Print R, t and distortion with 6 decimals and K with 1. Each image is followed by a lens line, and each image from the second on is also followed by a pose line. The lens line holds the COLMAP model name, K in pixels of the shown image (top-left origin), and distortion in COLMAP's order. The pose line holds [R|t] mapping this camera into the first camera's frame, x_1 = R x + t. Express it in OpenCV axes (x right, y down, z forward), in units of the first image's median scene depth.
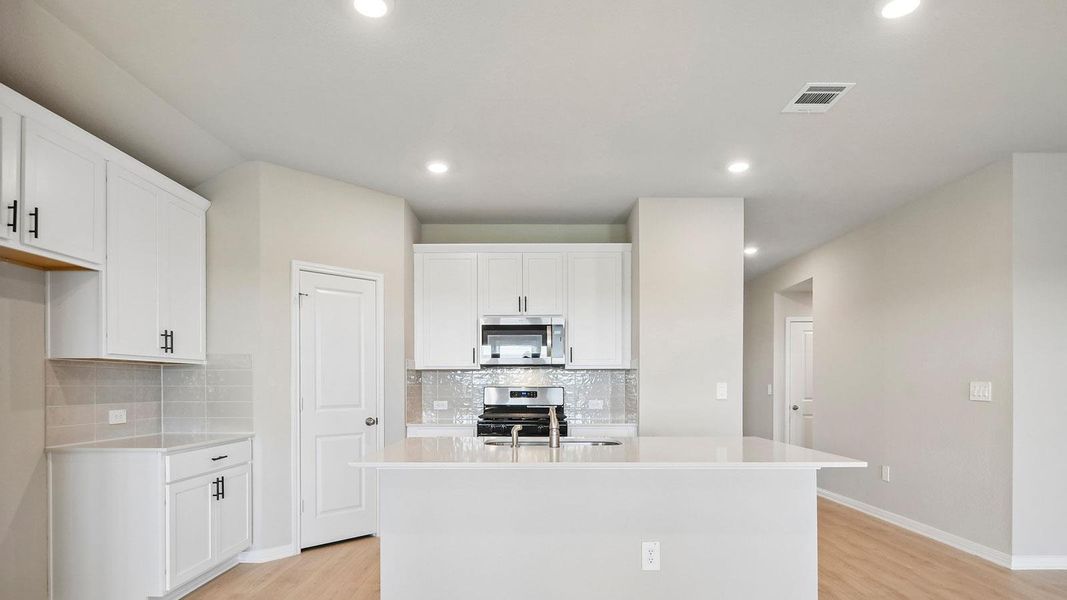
lens RADIAL K [[561.8, 0, 533.9], [0, 561.8, 366.6], [0, 0, 1]] dist [0.005195, -0.001341]
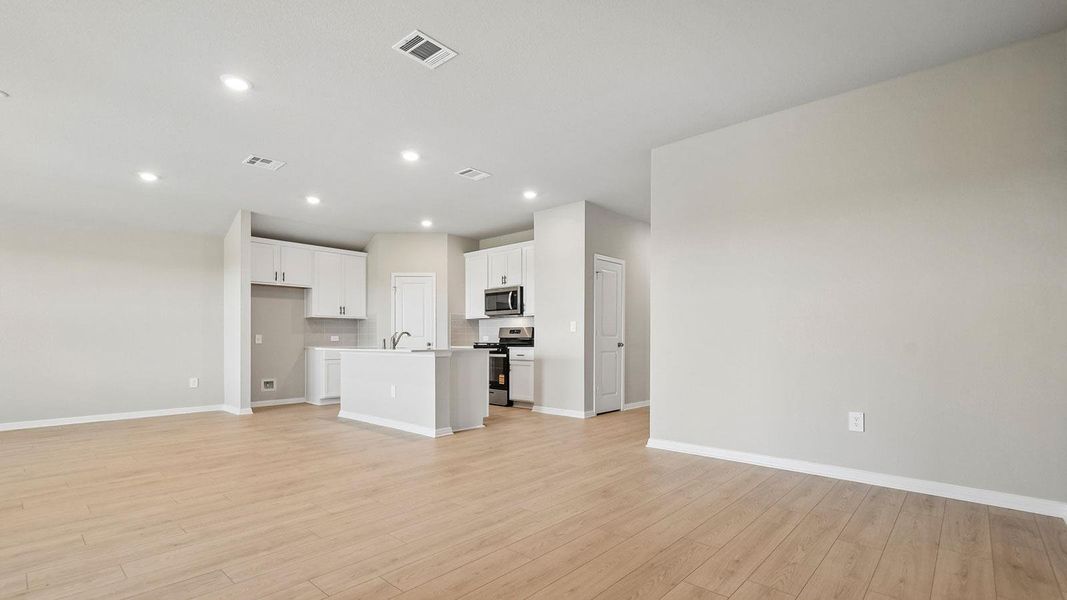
lens RADIAL K [[485.3, 0, 529.9], [0, 485.3, 330.6], [0, 0, 1]] dist [0.005699, -0.000195]
pose [[0.731860, -0.014262, -0.681306, 1.327061], [0.022703, 0.999736, 0.003460, 0.054051], [0.681077, -0.018000, 0.731991, -0.074822]]
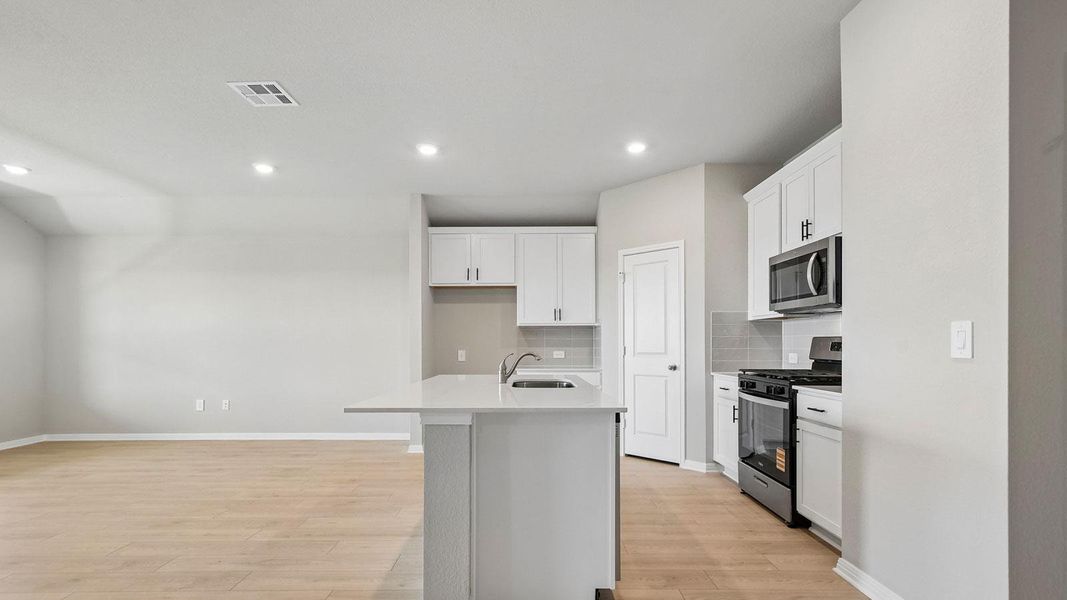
lens RADIAL K [[489.9, 0, 526.3], [0, 489.9, 345.5], [0, 0, 1]] dist [-0.000357, 0.000811]
pose [[-0.014202, 0.004317, -0.999890, 0.818186], [0.033808, 0.999421, 0.003835, 0.040254], [0.999327, -0.033749, -0.014339, 0.766797]]
